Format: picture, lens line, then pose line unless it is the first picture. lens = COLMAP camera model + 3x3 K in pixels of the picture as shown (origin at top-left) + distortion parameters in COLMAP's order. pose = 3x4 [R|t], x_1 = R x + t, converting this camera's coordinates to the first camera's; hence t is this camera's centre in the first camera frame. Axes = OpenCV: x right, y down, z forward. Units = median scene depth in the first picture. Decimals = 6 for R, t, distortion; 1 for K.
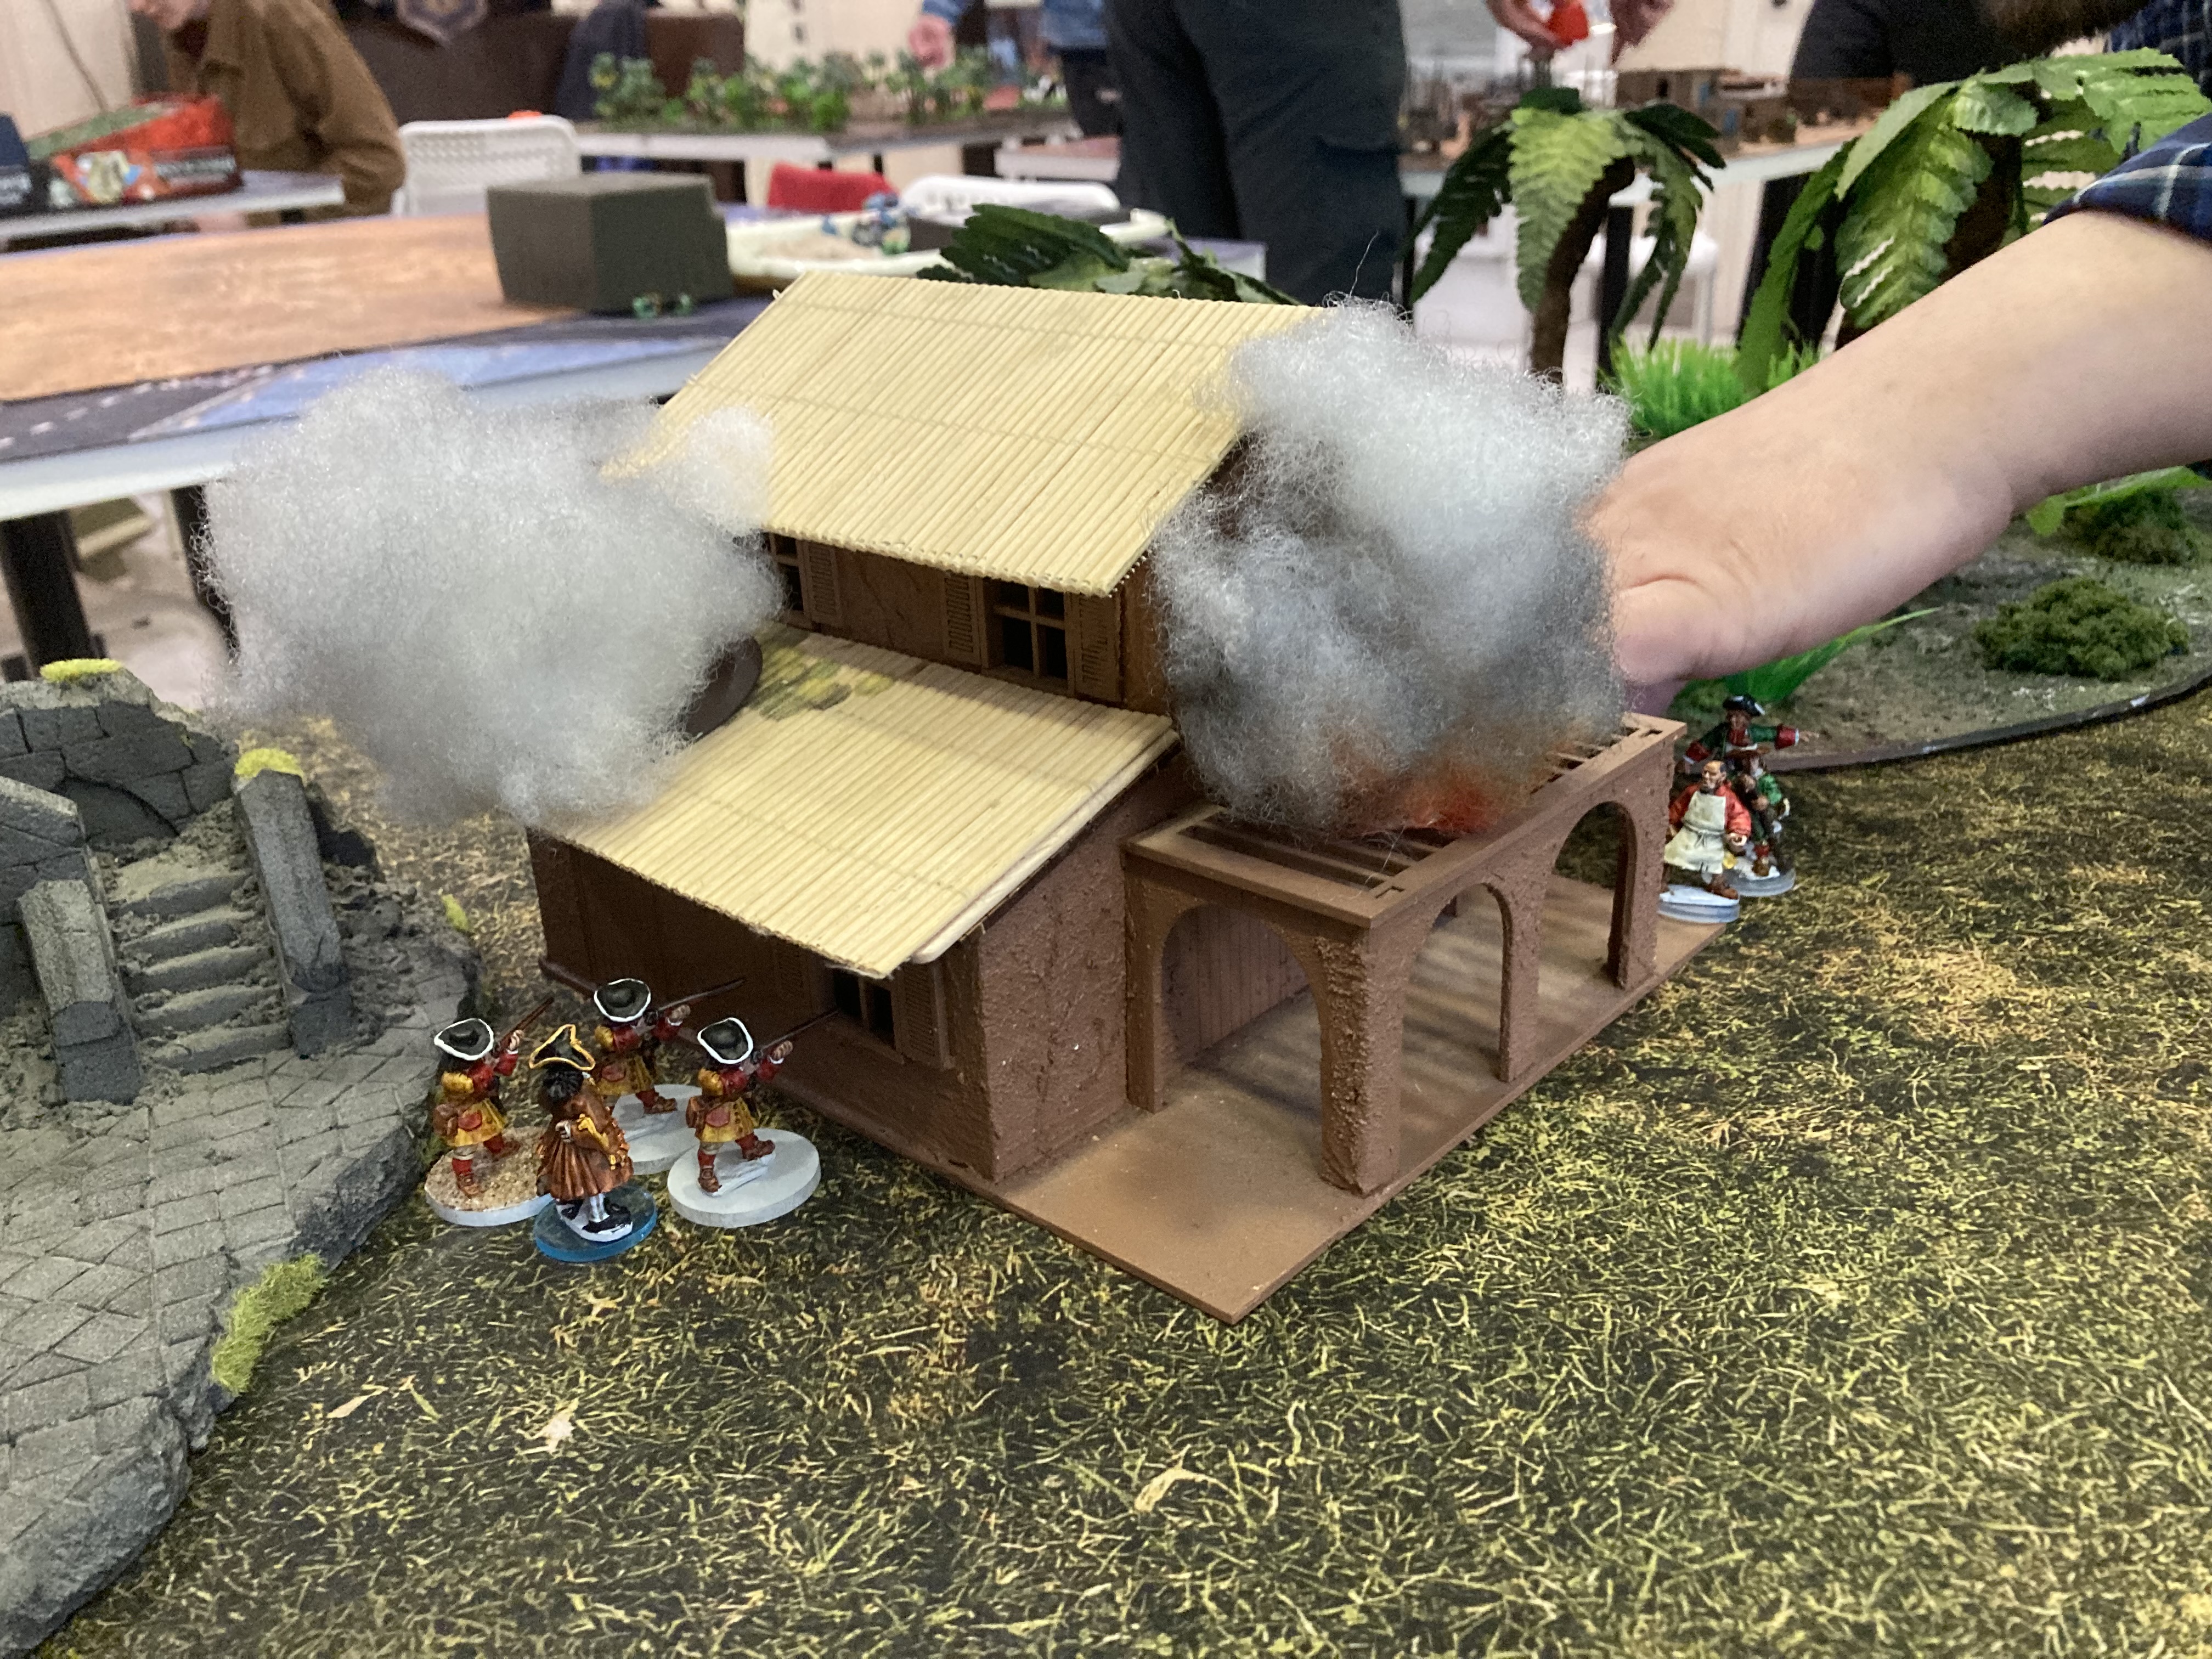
lens RADIAL K [[1795.4, 0, 1105.3], [0, 1795.4, 828.5], [0, 0, 1]] dist [0.007700, 0.001029]
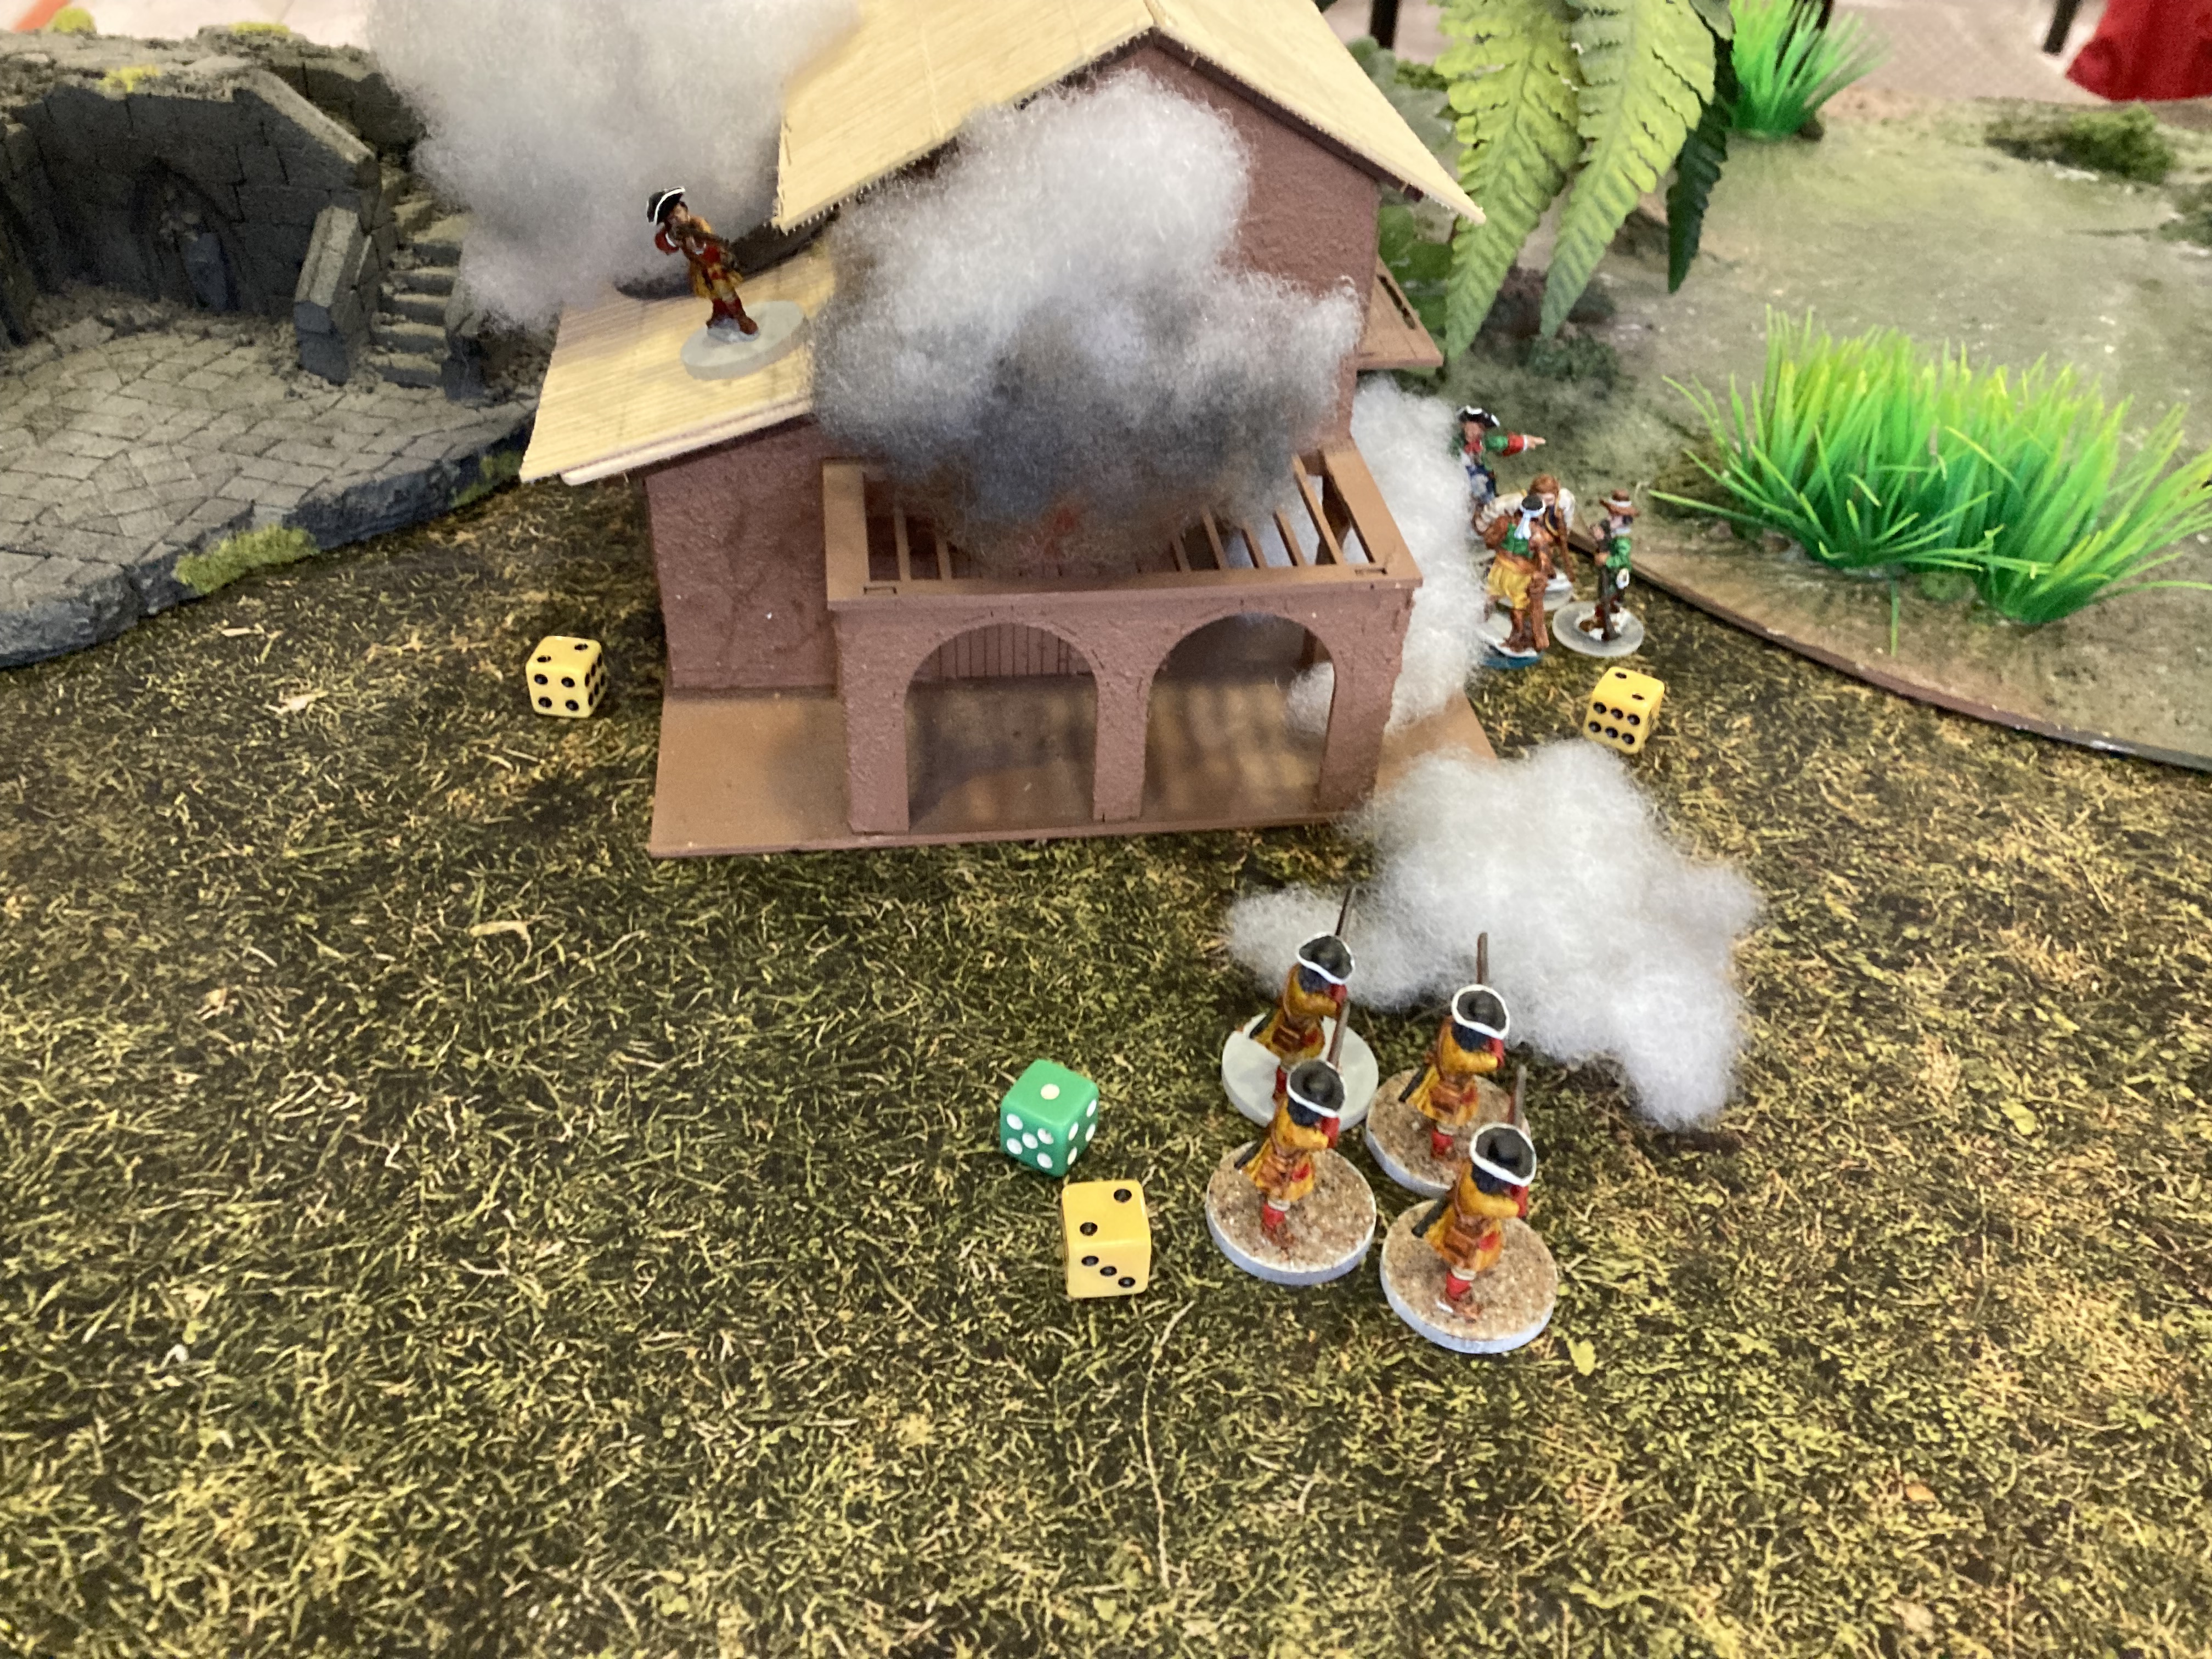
lens RADIAL K [[1795.4, 0, 1105.8], [0, 1795.4, 830.8], [0, 0, 1]] dist [0.007700, 0.001029]
pose [[0.784293, 0.447825, -0.429345, 0.820398], [-0.315629, 0.883825, 0.345301, -0.256772], [0.534100, -0.135304, 0.834524, 0.146607]]
